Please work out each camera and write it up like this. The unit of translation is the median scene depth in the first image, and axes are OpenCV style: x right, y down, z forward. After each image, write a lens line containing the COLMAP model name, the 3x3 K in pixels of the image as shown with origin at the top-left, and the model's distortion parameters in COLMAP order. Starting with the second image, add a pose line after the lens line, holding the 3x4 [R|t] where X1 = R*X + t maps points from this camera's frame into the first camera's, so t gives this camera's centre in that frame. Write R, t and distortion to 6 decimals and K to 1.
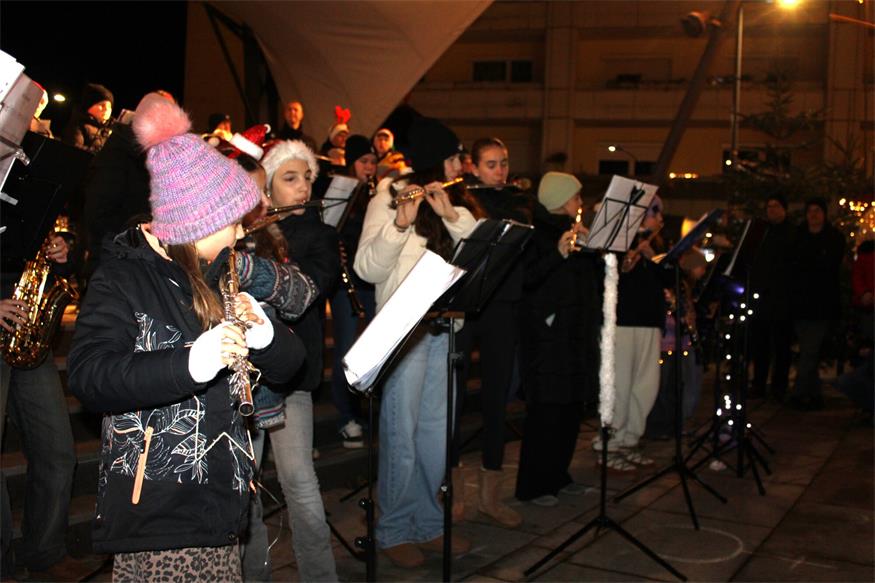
lens RADIAL K [[980.5, 0, 437.5], [0, 980.5, 291.5], [0, 0, 1]] dist [-0.154641, 0.403628]
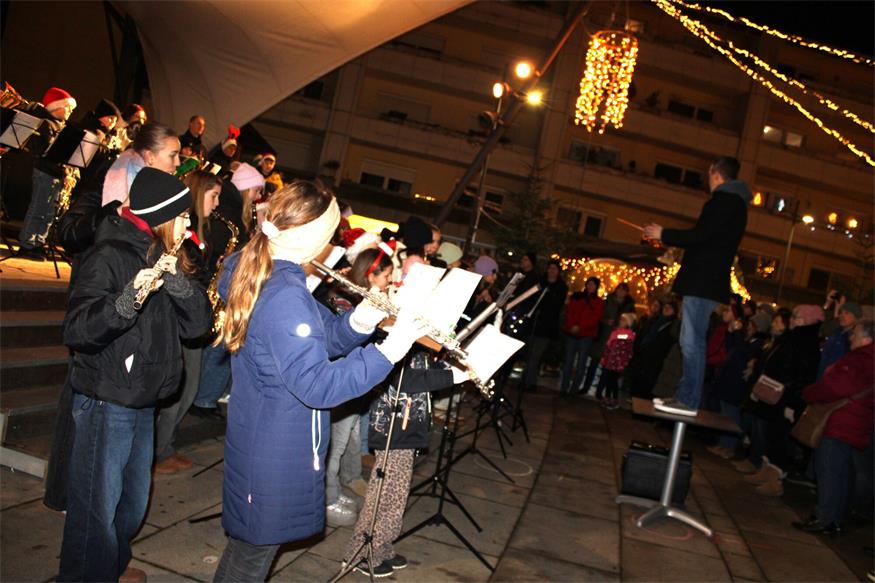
lens RADIAL K [[980.5, 0, 437.5], [0, 980.5, 291.5], [0, 0, 1]] dist [-0.154641, 0.403628]
pose [[0.907873, 0.135274, 0.396822, -0.297949], [-0.161395, 0.986337, 0.033015, -0.049997], [-0.386934, -0.094018, 0.917302, -0.290434]]
